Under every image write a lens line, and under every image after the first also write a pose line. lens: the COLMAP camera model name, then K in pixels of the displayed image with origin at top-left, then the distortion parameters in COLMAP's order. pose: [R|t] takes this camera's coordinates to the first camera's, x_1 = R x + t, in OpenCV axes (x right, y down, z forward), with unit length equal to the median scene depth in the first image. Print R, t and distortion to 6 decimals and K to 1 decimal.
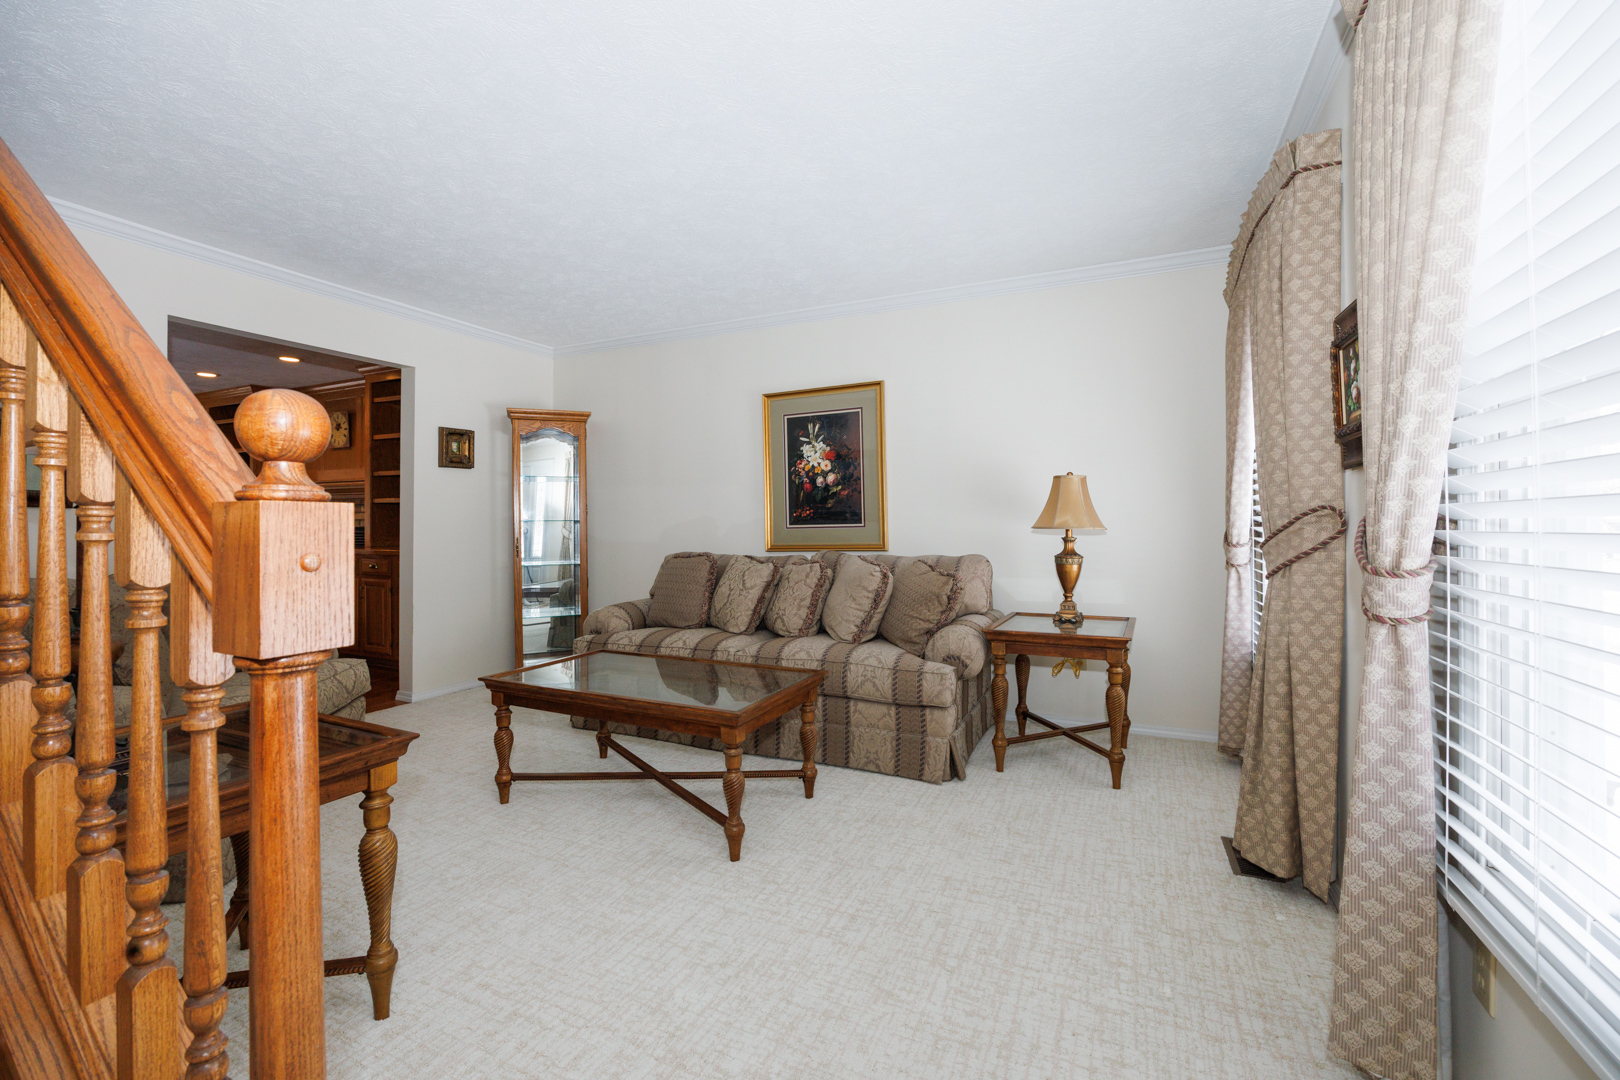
lens RADIAL K [[659.1, 0, 818.0], [0, 659.1, 529.6], [0, 0, 1]] dist [-0.019382, 0.001592]
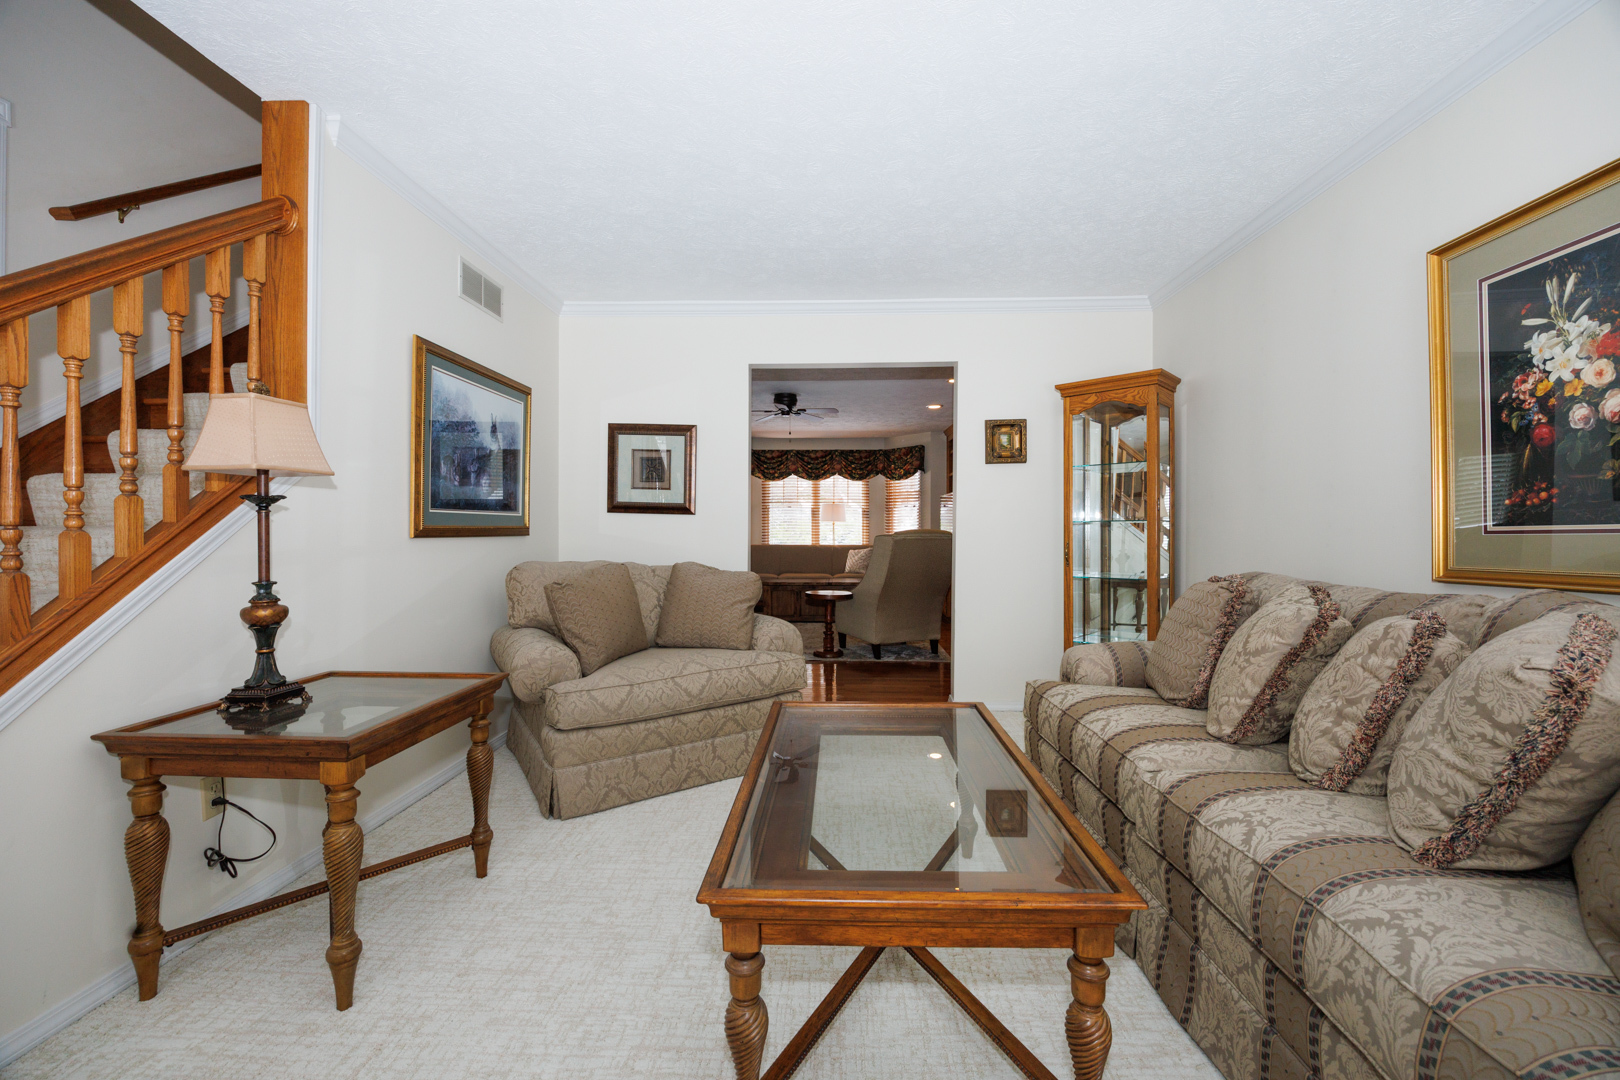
lens RADIAL K [[659.1, 0, 823.1], [0, 659.1, 533.8], [0, 0, 1]] dist [-0.019382, 0.001592]
pose [[0.385009, 0.008385, -0.922875, 0.187036], [-0.004993, 0.999963, 0.007003, -0.002160], [0.922900, 0.001912, 0.385036, 0.427936]]
